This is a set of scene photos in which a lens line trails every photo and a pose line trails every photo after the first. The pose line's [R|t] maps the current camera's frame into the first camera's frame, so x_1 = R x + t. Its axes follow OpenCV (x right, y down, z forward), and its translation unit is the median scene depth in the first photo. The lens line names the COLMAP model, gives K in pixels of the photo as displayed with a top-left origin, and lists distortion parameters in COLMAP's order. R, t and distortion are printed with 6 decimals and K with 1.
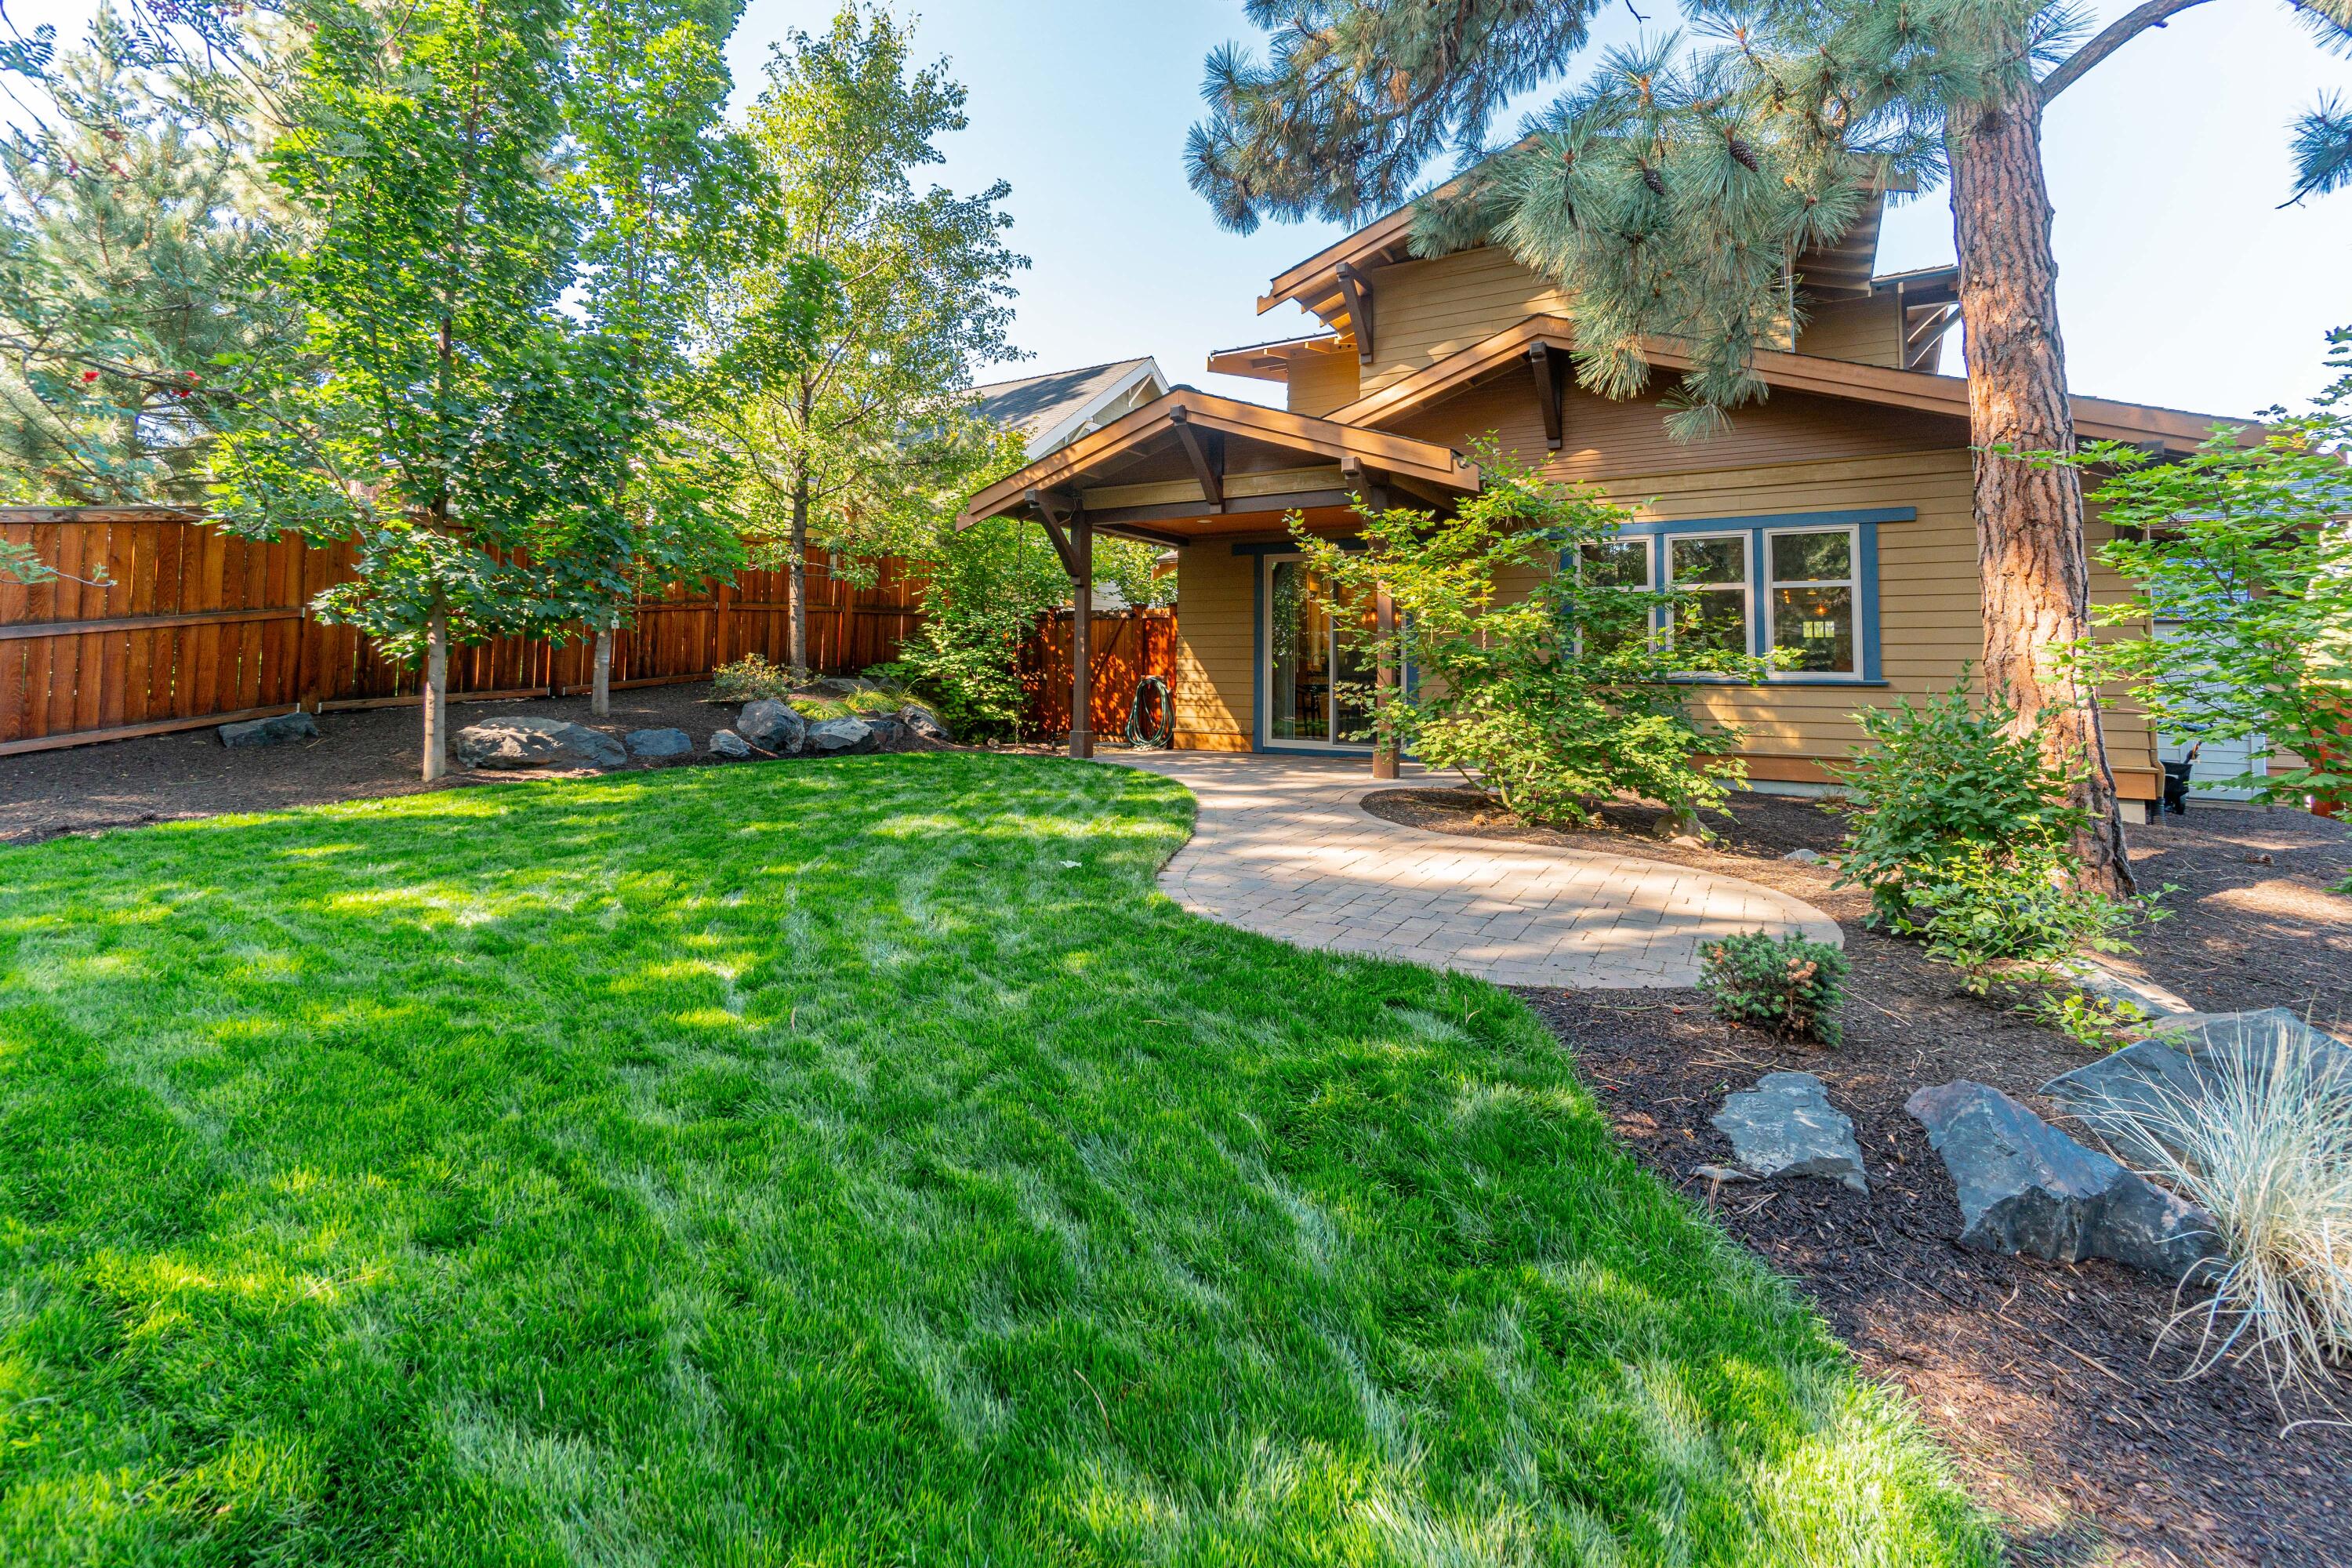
lens RADIAL K [[1018.2, 0, 1103.3], [0, 1018.2, 646.7], [0, 0, 1]] dist [-0.000197, -0.000062]
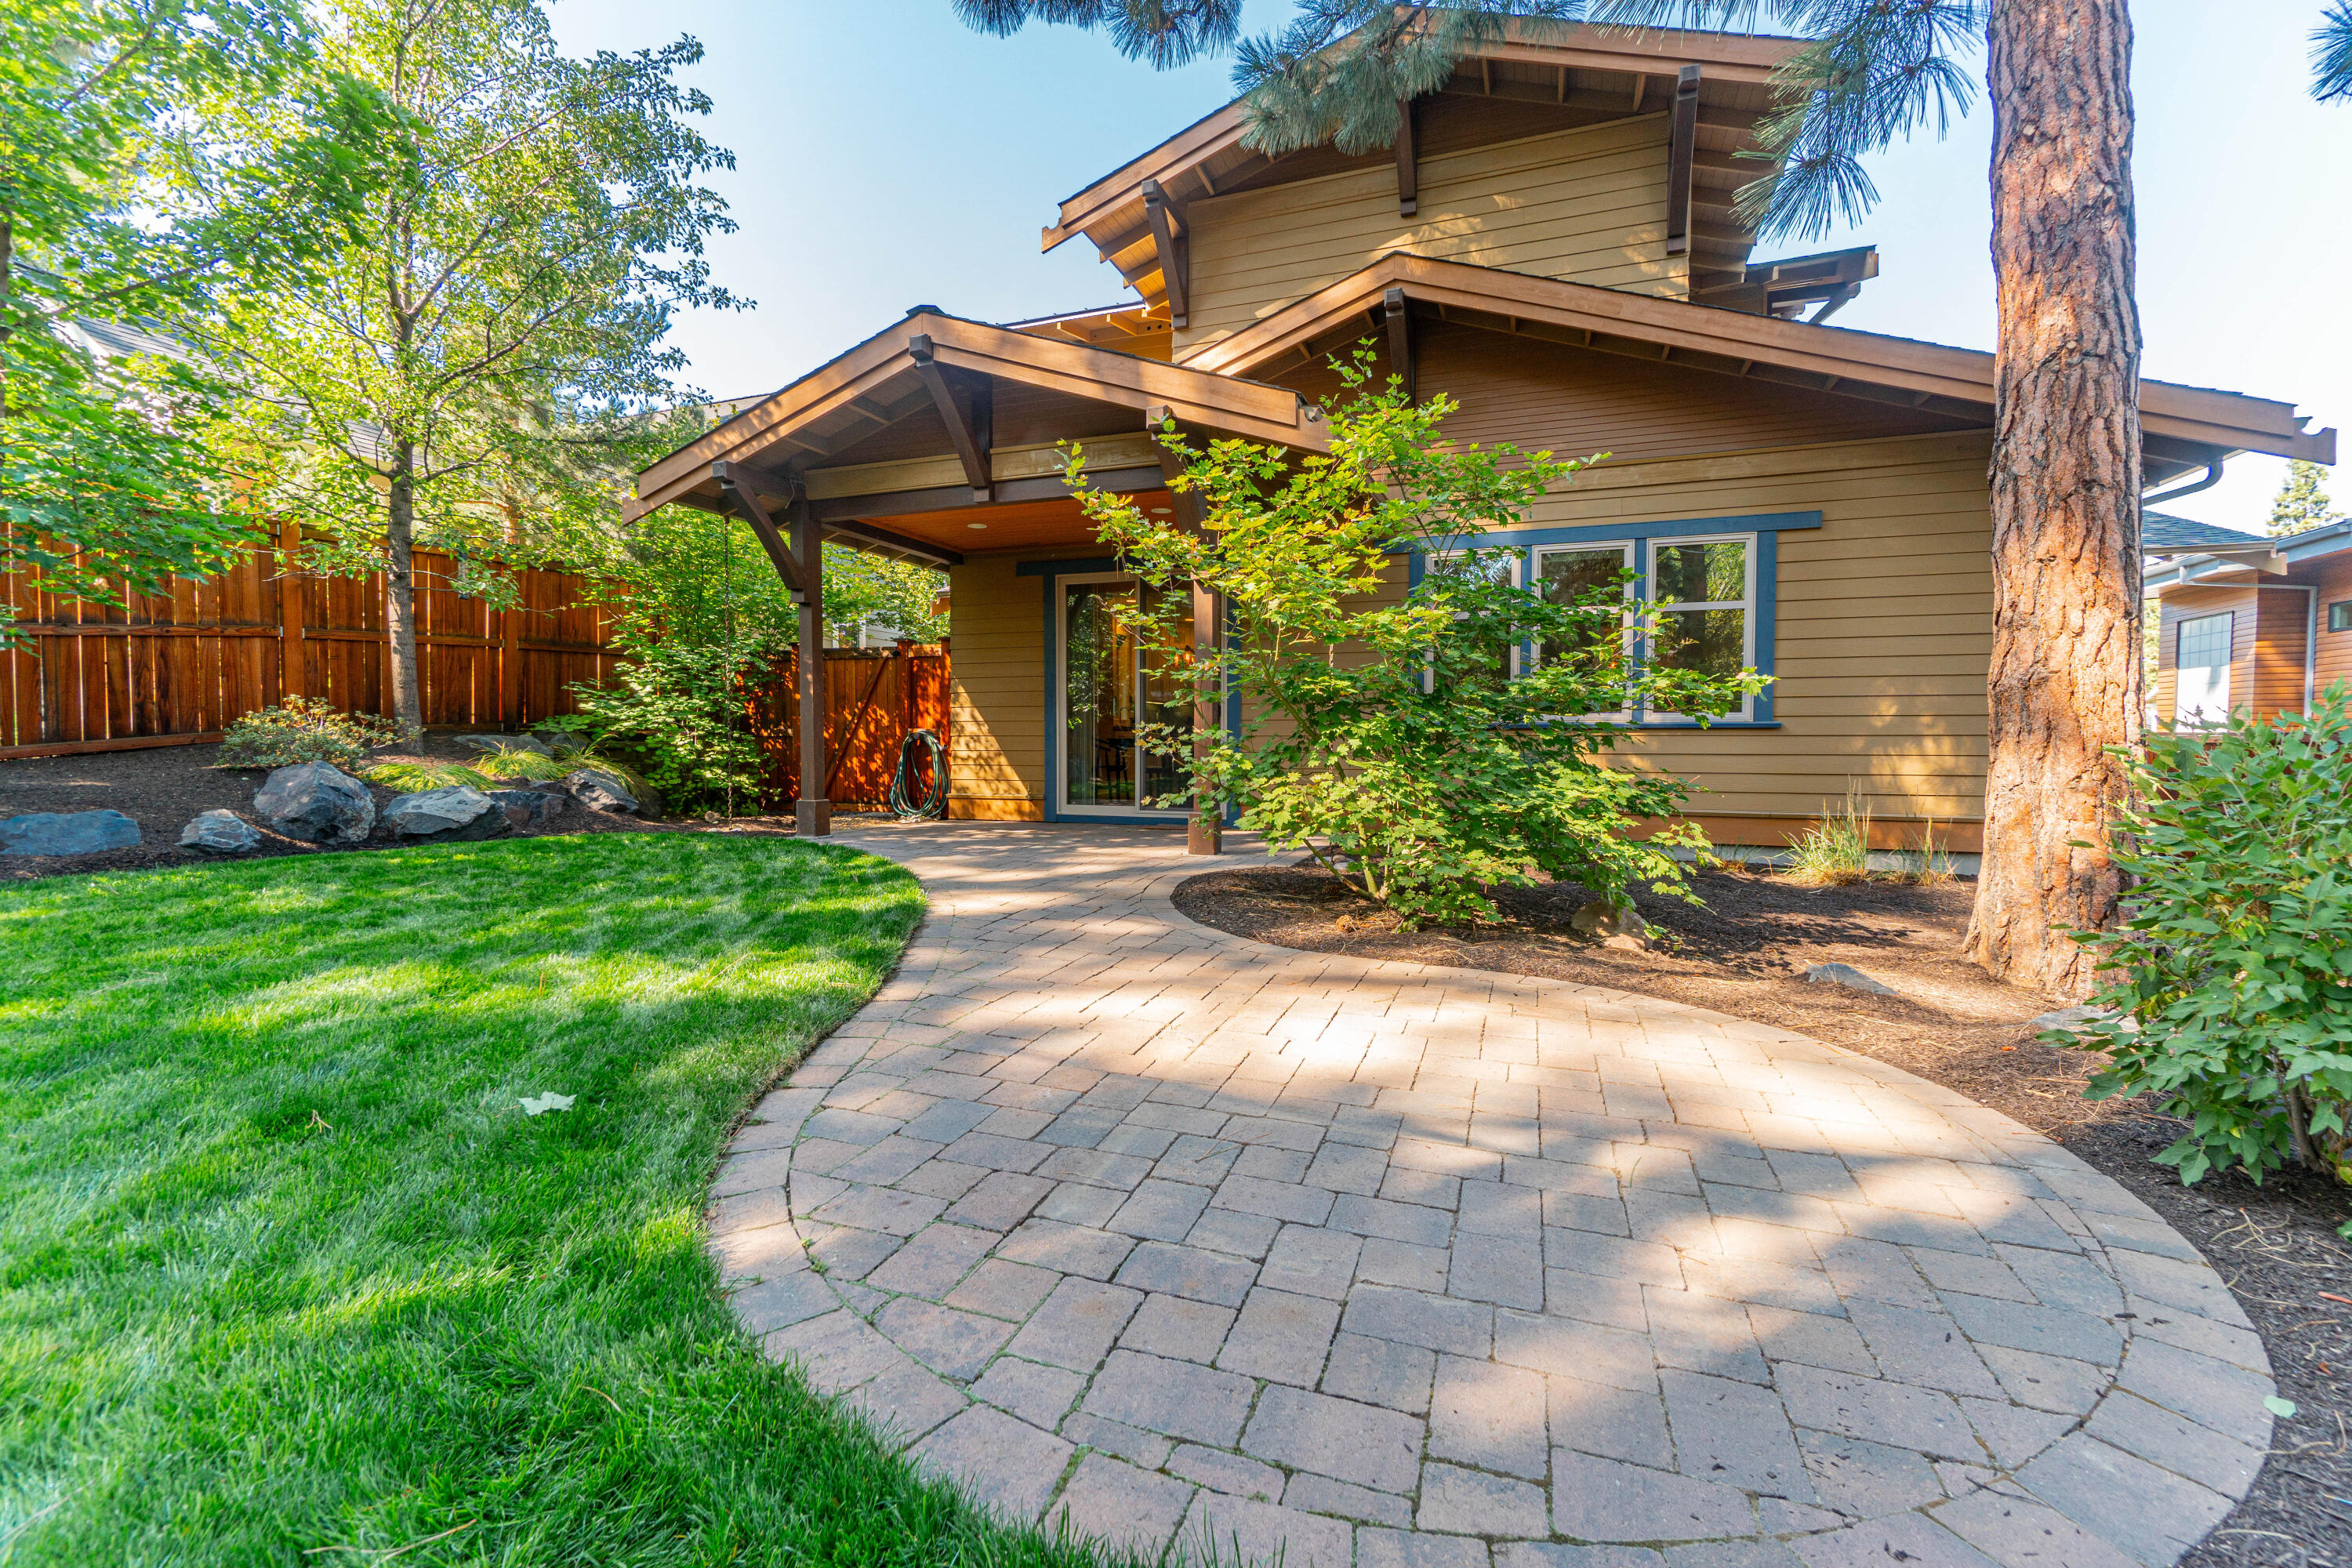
lens RADIAL K [[1005.1, 0, 1173.5], [0, 1005.1, 778.9], [0, 0, 1]] dist [-0.004112, -0.000230]
pose [[0.969527, -0.015902, 0.244467, 0.062096], [-0.000656, 0.997719, 0.067499, 0.019182], [-0.244983, -0.065603, 0.967305, 0.243513]]
